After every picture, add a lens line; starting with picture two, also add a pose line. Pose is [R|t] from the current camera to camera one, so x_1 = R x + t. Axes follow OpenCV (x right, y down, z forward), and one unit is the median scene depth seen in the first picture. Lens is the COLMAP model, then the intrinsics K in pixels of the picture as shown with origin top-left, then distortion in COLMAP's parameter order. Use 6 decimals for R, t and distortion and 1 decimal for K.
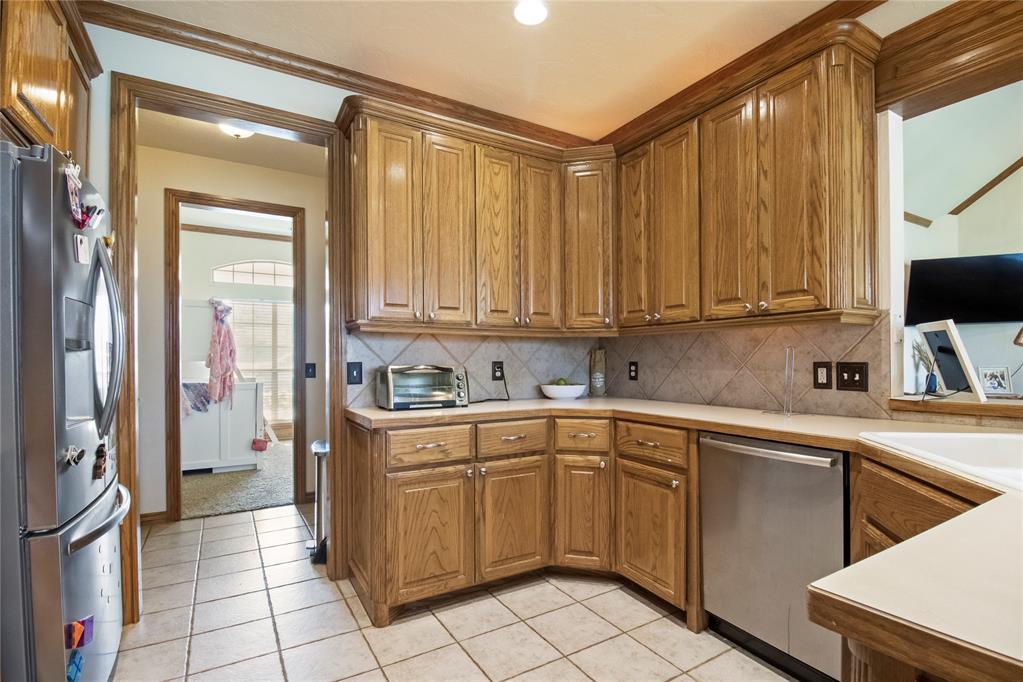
lens RADIAL K [[489.6, 0, 526.3], [0, 489.6, 361.0], [0, 0, 1]] dist [-0.015091, -0.001049]
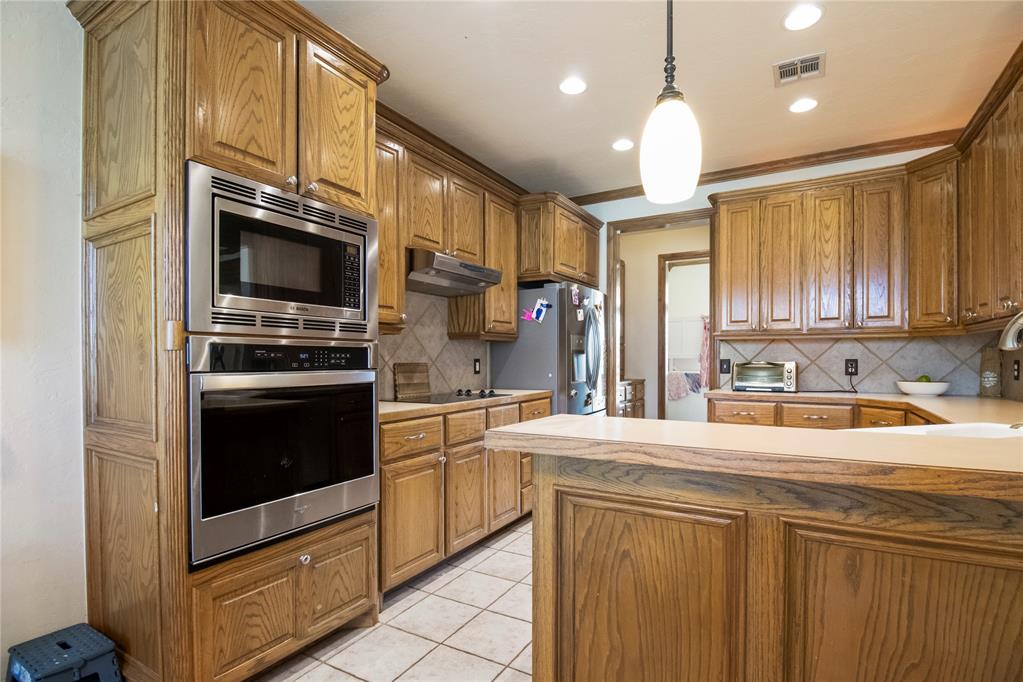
lens RADIAL K [[489.6, 0, 526.3], [0, 489.6, 361.0], [0, 0, 1]] dist [-0.015091, -0.001049]
pose [[0.476988, 0.007787, -0.878875, 0.571131], [-0.001154, 0.999965, 0.008233, -0.002946], [0.878909, -0.002913, 0.476980, -0.229667]]
